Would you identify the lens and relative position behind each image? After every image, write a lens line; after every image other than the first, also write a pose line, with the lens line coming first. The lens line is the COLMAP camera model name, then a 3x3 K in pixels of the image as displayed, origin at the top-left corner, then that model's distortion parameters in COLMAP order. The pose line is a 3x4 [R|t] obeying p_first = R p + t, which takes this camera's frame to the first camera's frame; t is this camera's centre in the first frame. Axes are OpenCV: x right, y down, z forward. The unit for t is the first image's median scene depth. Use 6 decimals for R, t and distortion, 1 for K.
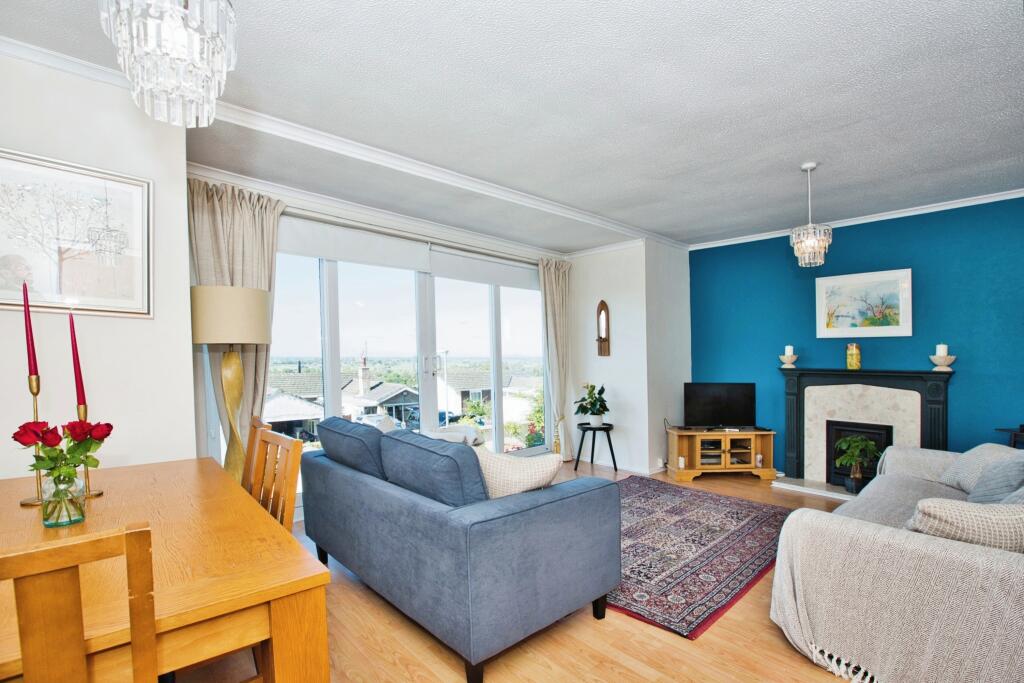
lens RADIAL K [[463.7, 0, 512.0], [0, 463.7, 341.5], [0, 0, 1]] dist [-0.032843, 0.014434]
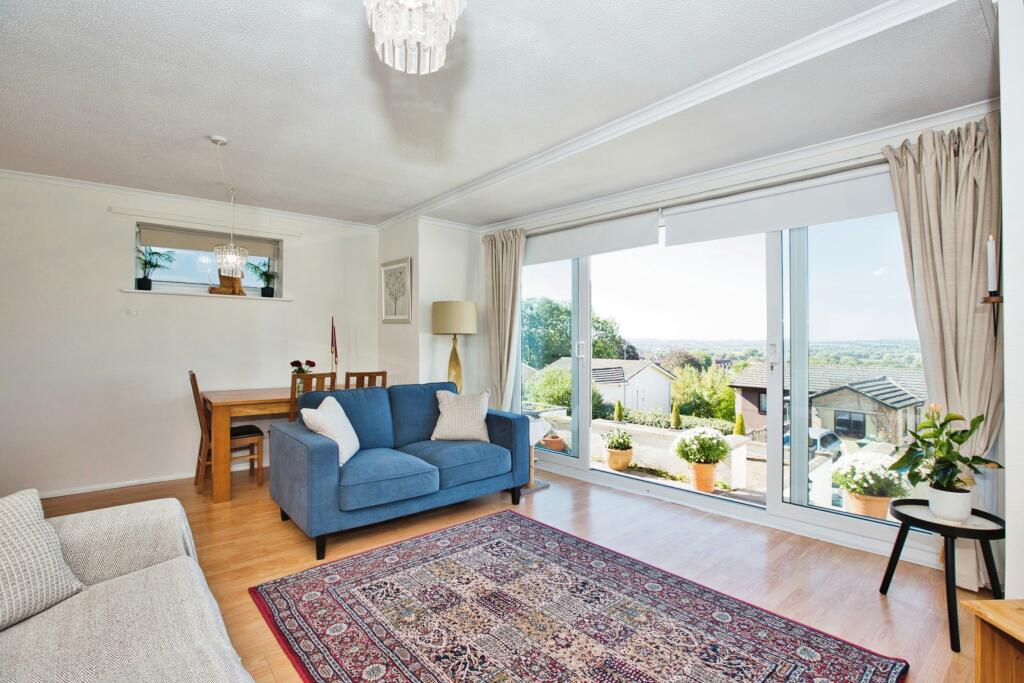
lens RADIAL K [[463.7, 0, 512.0], [0, 463.7, 341.5], [0, 0, 1]] dist [-0.032843, 0.014434]
pose [[-0.007535, 0.000067, -0.999972, 0.850608], [0.022529, 0.999746, -0.000103, 0.029059], [0.999718, -0.022529, -0.007535, 0.936087]]
